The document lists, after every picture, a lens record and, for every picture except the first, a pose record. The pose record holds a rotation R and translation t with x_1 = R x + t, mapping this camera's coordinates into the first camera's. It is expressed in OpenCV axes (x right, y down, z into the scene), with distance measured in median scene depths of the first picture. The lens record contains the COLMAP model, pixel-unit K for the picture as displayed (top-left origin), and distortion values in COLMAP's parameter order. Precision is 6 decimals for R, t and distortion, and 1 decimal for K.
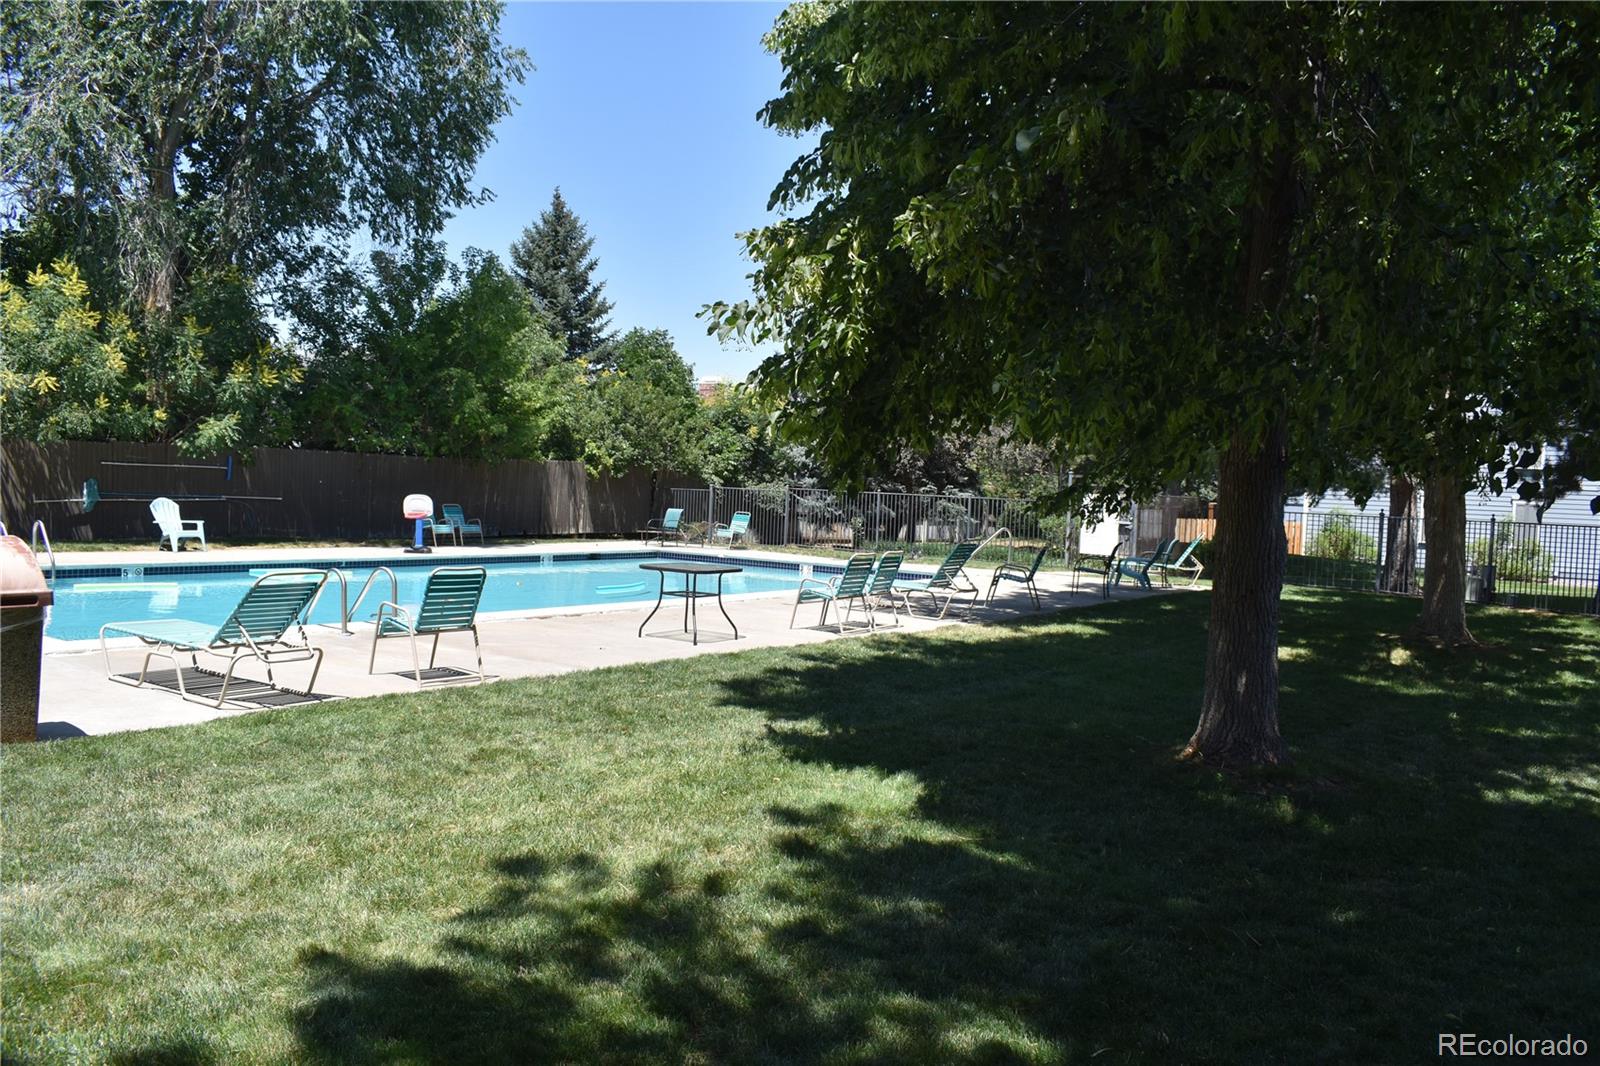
lens RADIAL K [[1241.2, 0, 804.4], [0, 1241.2, 537.5], [0, 0, 1]] dist [-0.098614, 0.011142]
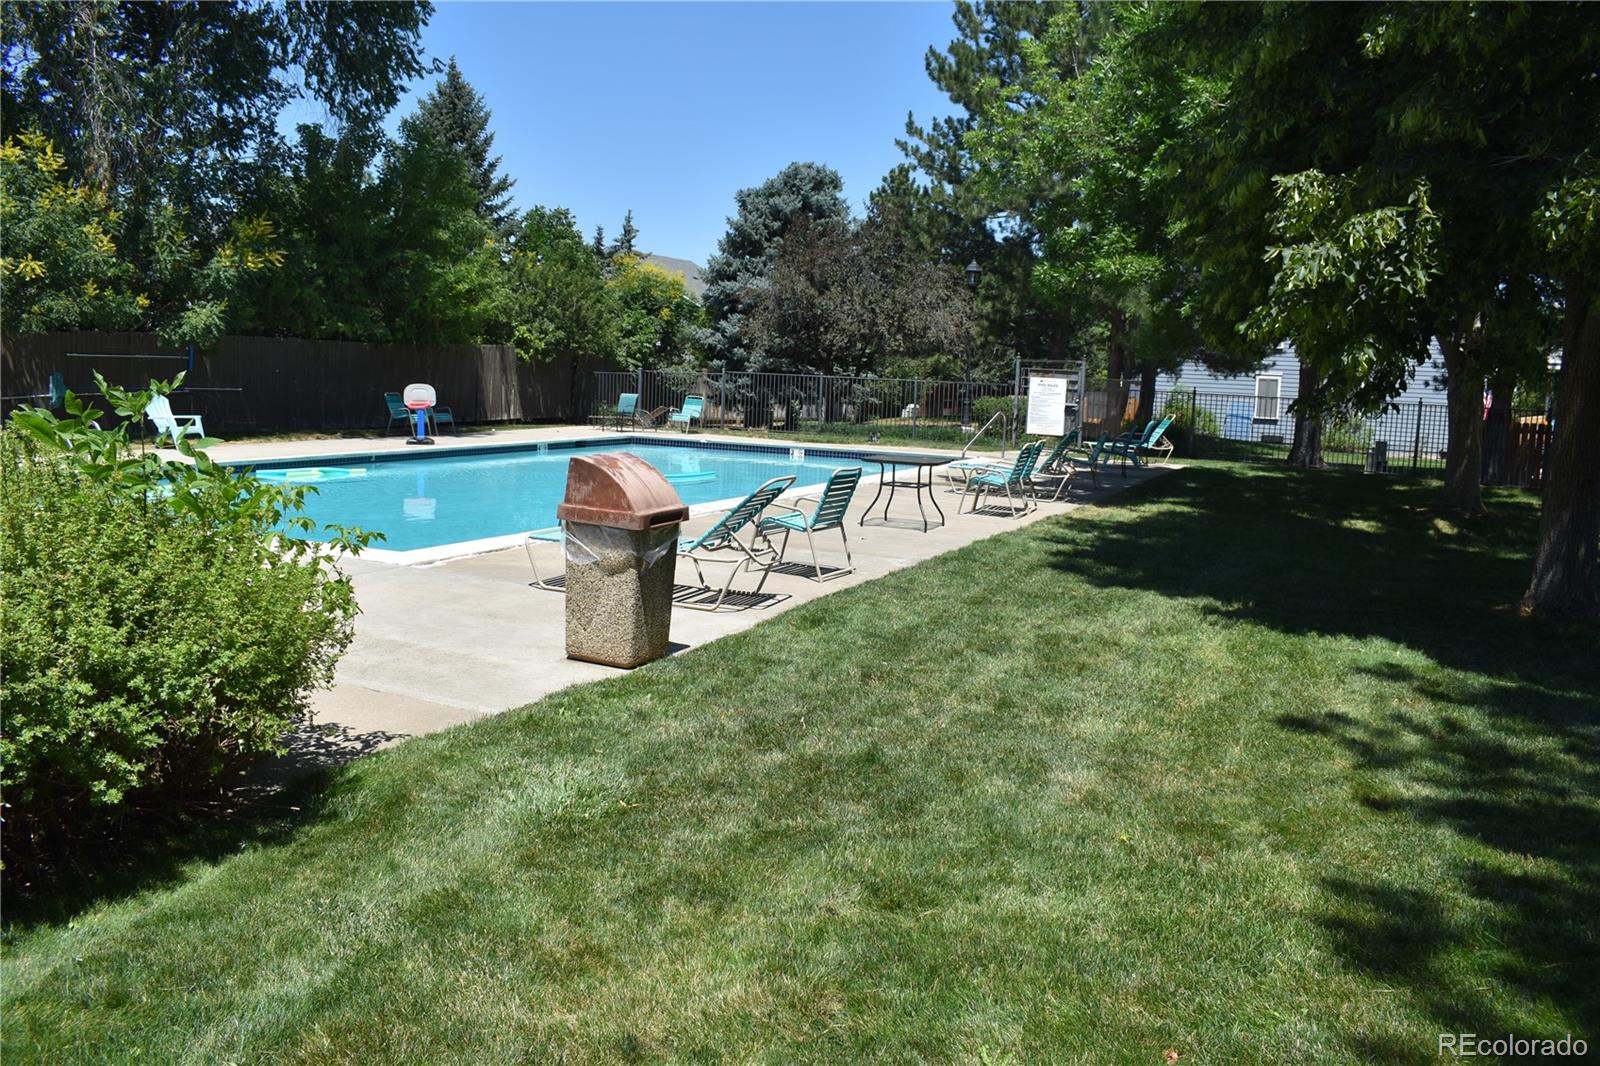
lens RADIAL K [[1252.8, 0, 775.2], [0, 1252.8, 509.2], [0, 0, 1]] dist [-0.095656, 0.001512]
pose [[0.983355, -0.025055, 0.179959, -0.203211], [0.011051, 0.996861, 0.078402, -0.009618], [-0.181358, -0.075108, 0.980545, -0.015455]]
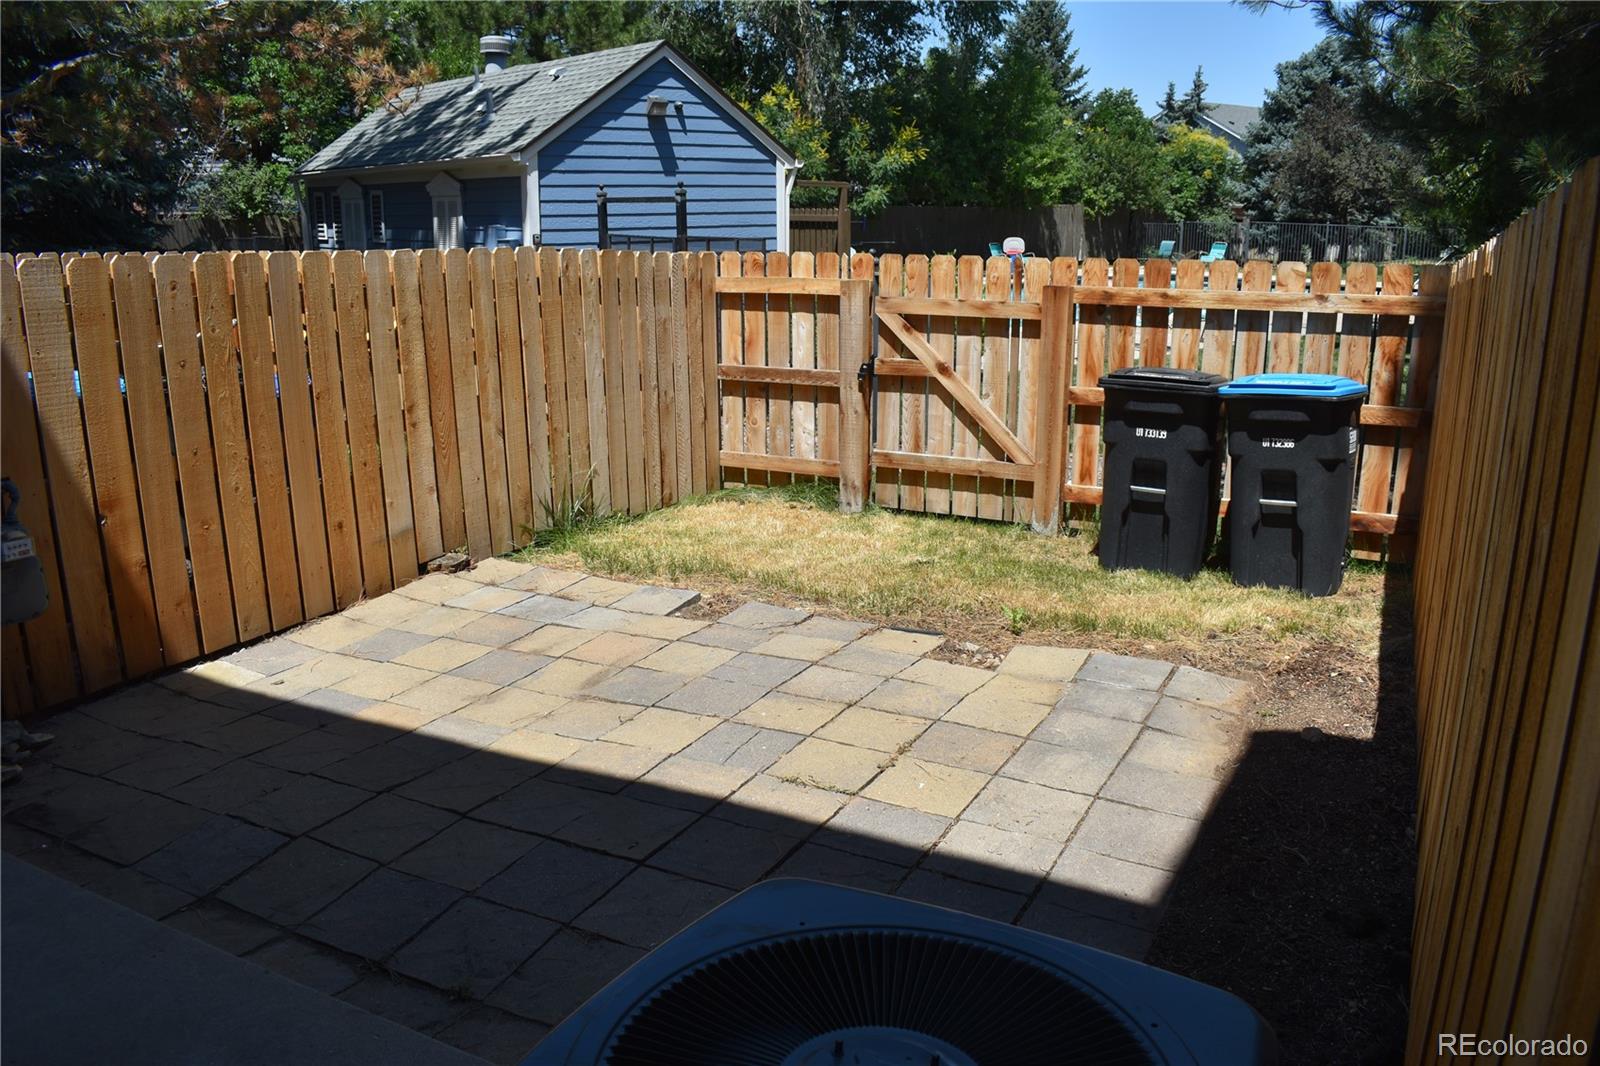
lens RADIAL K [[1241.2, 0, 804.4], [0, 1241.2, 537.5], [0, 0, 1]] dist [-0.098614, 0.011142]
pose [[0.967726, 0.023941, -0.250866, -0.170827], [0.032257, 0.975520, 0.217530, -0.012940], [0.249932, -0.218602, 0.943264, -0.464022]]
